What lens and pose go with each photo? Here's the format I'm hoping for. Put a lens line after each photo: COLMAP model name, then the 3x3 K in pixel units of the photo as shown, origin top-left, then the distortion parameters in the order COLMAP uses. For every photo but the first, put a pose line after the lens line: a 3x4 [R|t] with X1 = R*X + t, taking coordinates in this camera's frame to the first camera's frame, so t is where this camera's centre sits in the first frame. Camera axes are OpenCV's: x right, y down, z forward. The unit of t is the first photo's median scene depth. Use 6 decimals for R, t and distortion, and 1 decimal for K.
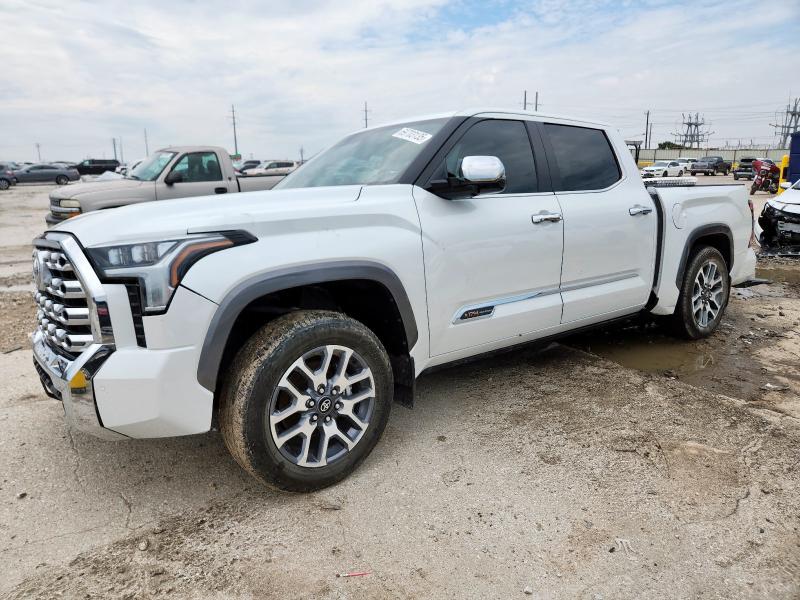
lens RADIAL K [[559.7, 0, 392.1], [0, 559.7, 280.8], [0, 0, 1]] dist [0.005633, 0.001875]
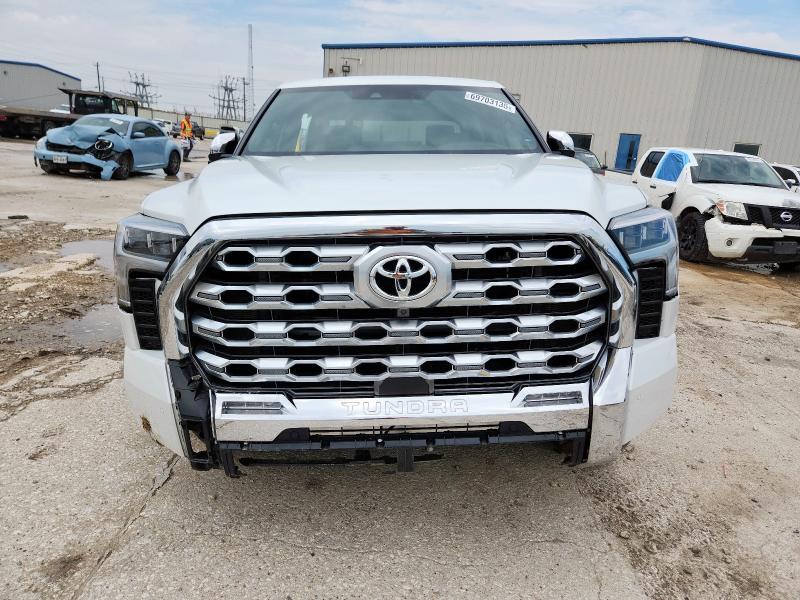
lens RADIAL K [[559.7, 0, 392.1], [0, 559.7, 280.8], [0, 0, 1]] dist [0.005633, 0.001875]
pose [[0.565634, -0.133443, 0.813788, -1.293882], [0.074380, 0.991054, 0.110811, -0.092715], [-0.821295, -0.002149, 0.570500, 0.775320]]
